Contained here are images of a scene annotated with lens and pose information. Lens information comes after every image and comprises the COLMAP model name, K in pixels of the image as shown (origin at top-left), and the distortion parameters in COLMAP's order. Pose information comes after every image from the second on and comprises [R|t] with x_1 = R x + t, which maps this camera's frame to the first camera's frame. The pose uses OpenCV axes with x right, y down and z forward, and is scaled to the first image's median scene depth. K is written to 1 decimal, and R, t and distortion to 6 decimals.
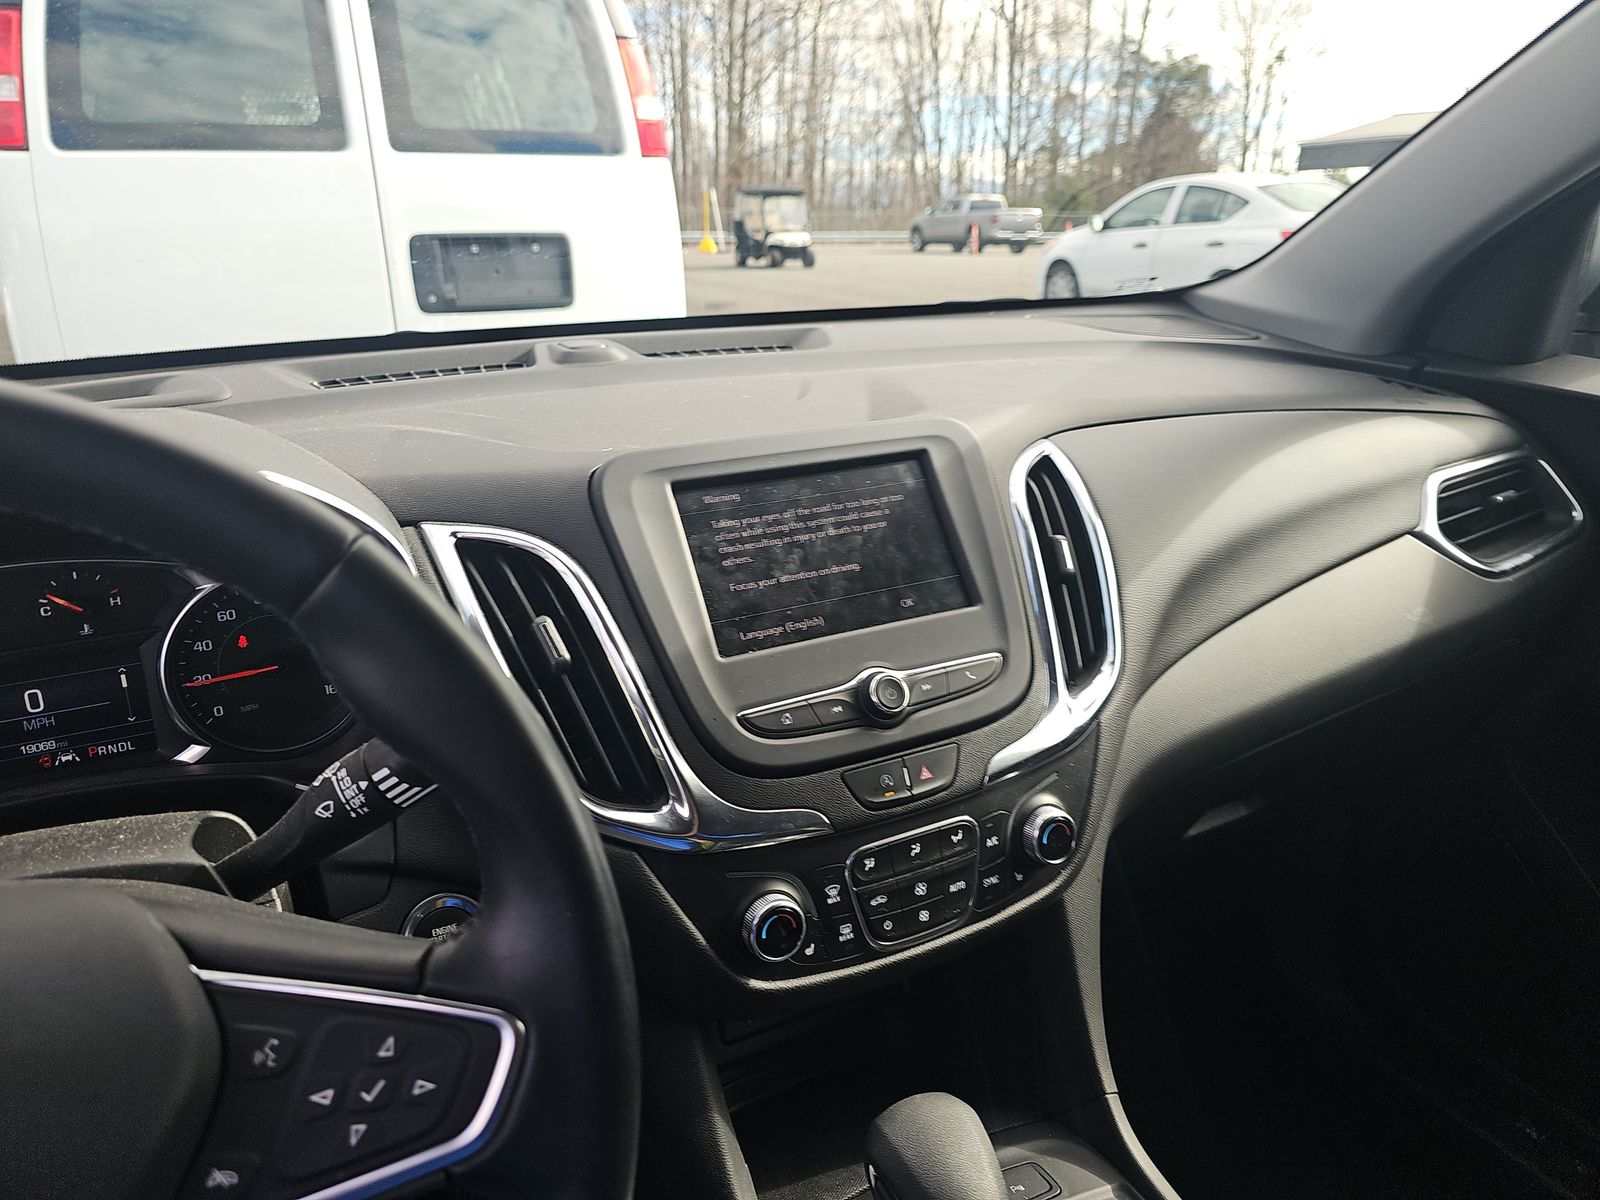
lens RADIAL K [[1079.4, 0, 794.2], [0, 1079.4, 535.0], [0, 0, 1]] dist [0.033170, -0.002163]
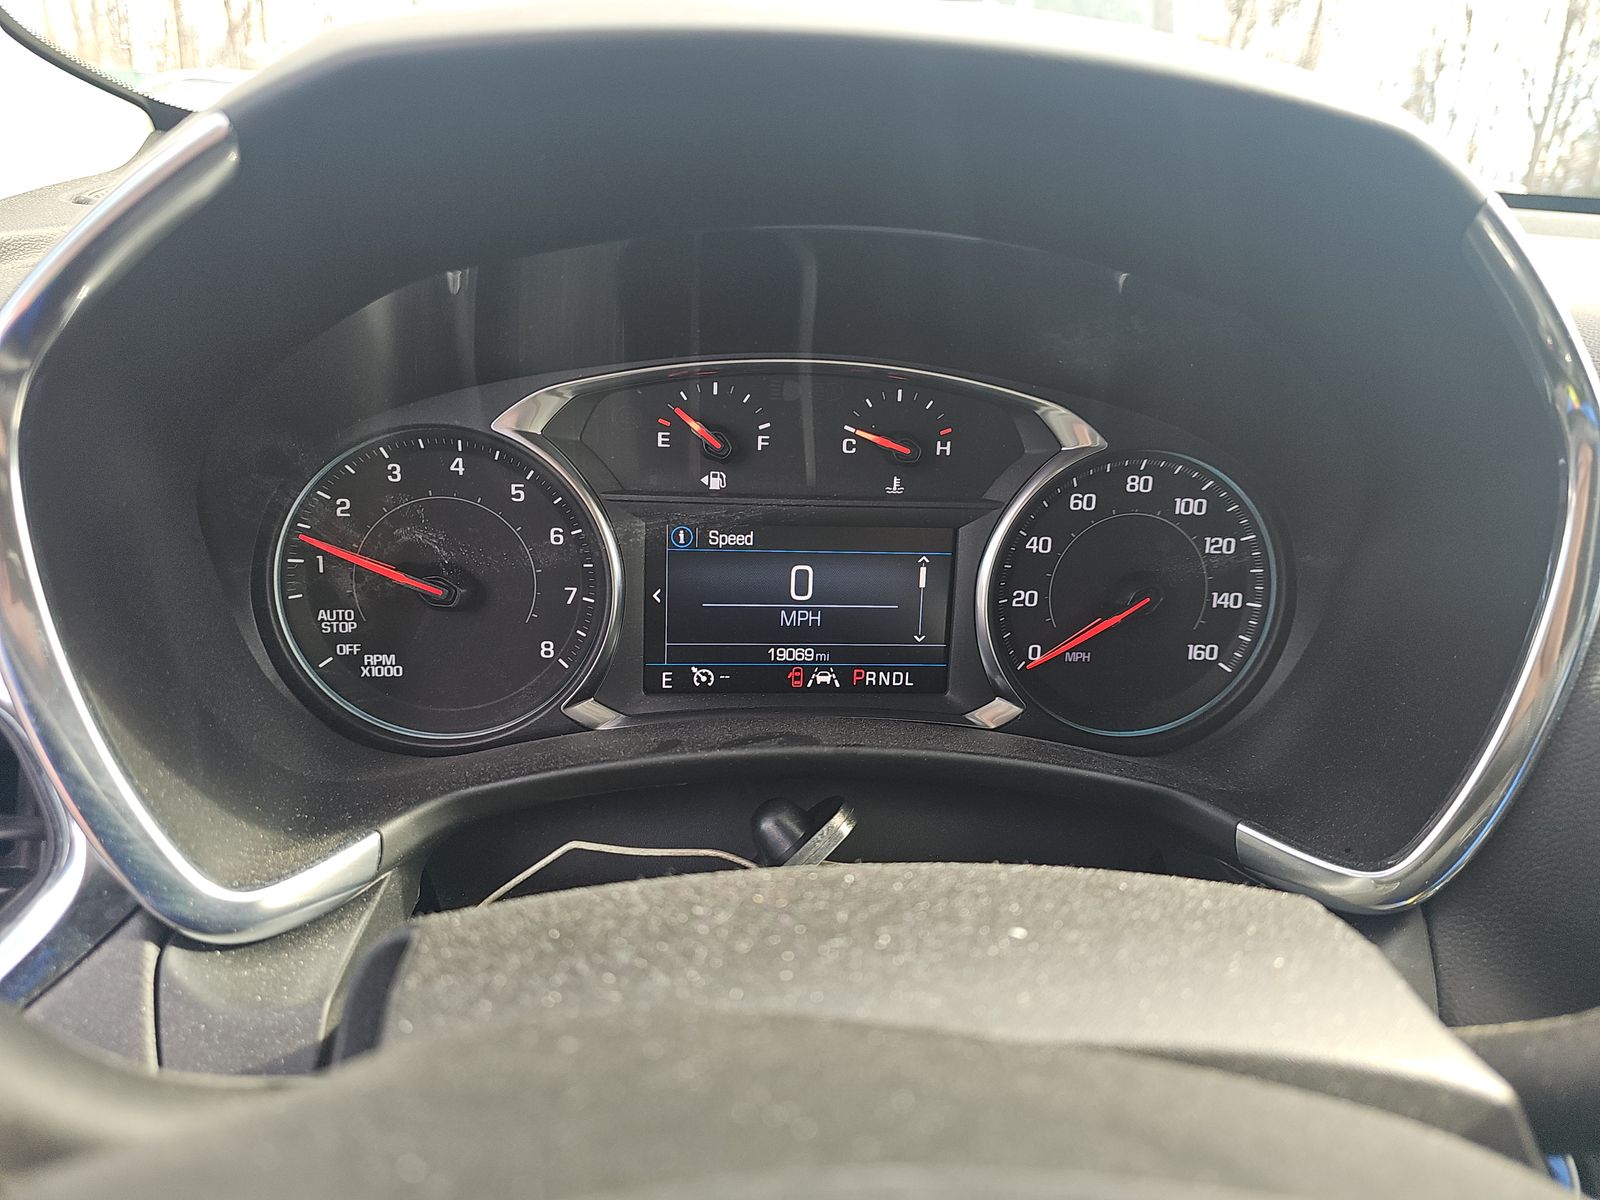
lens RADIAL K [[1075.1, 0, 820.4], [0, 1075.1, 555.1], [0, 0, 1]] dist [-0.004664, -0.003165]
pose [[0.946557, 0.180388, -0.267376, -0.500106], [-0.169304, 0.983474, 0.064146, 0.090089], [0.274528, -0.015450, 0.961455, 0.386401]]
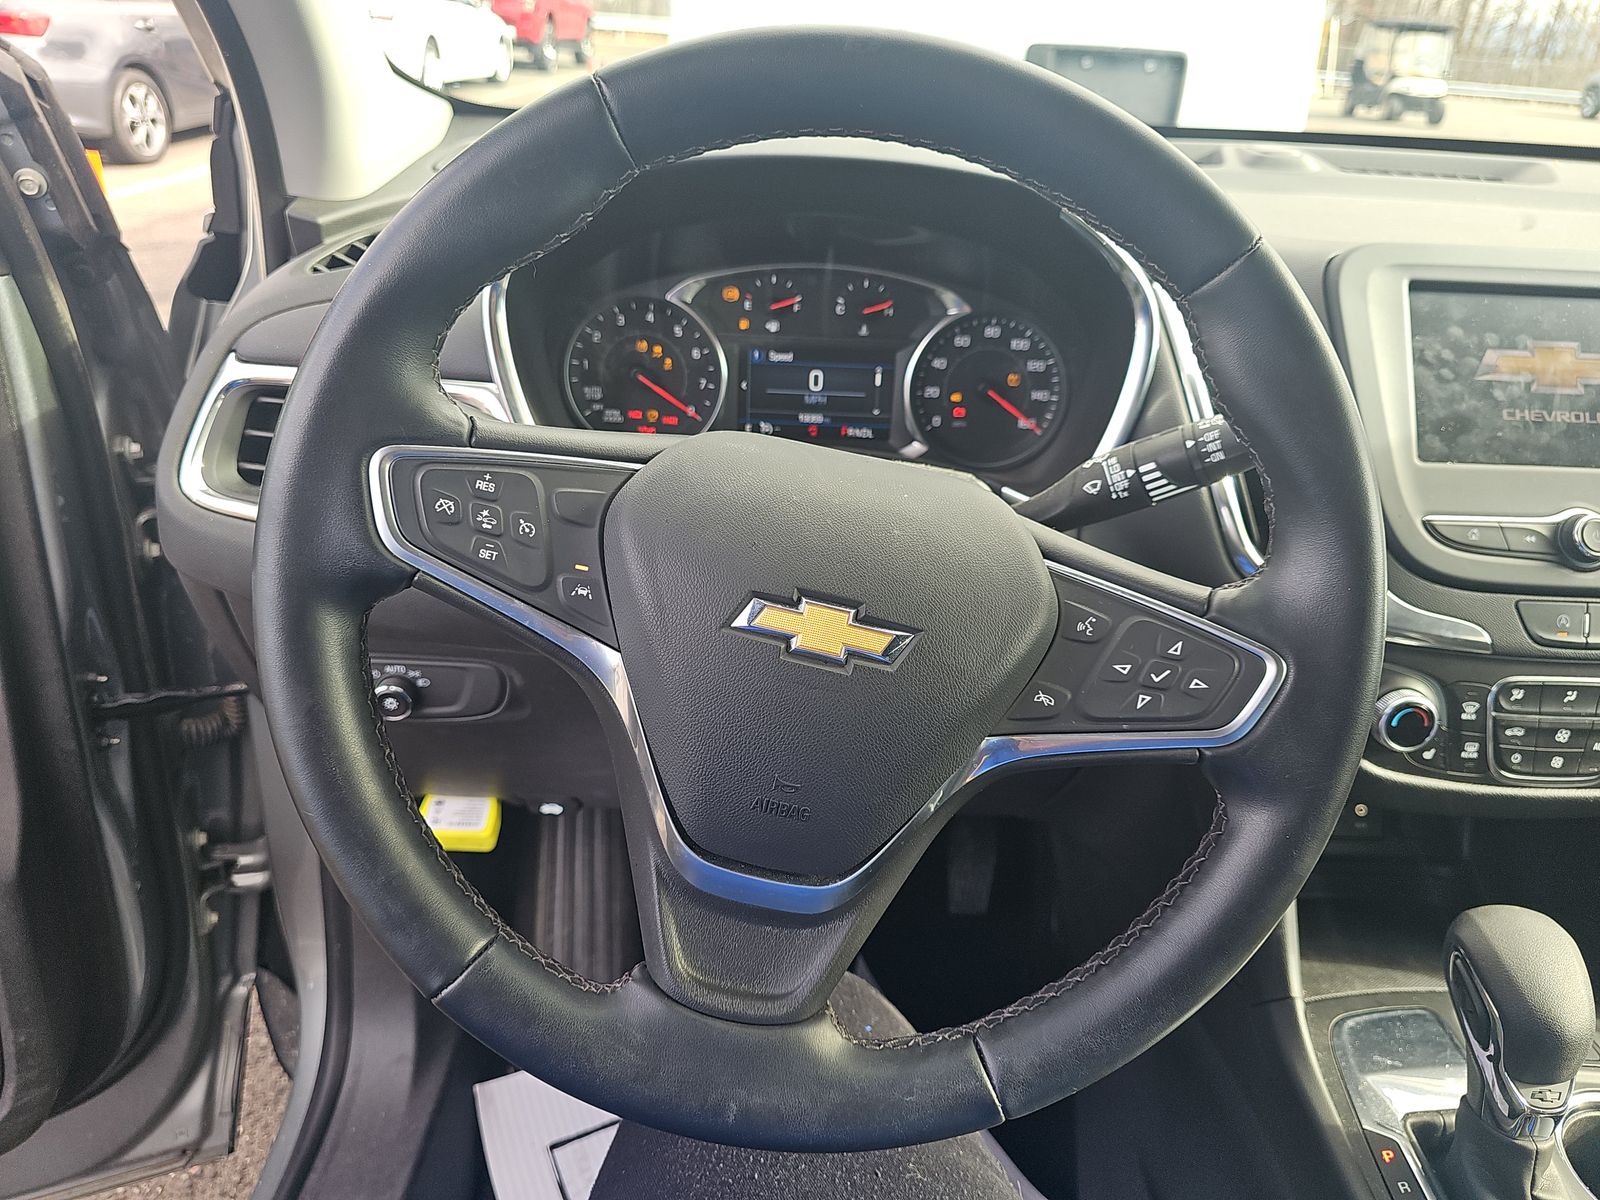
lens RADIAL K [[1103.2, 0, 800.0], [0, 1103.2, 600.0], [0, 0, 1]] dist [0.033130, -0.030597]
pose [[0.895917, 0.253494, -0.364792, -0.171822], [-0.185268, 0.959590, 0.211806, 0.123119], [0.403742, -0.122176, 0.906678, -0.193817]]
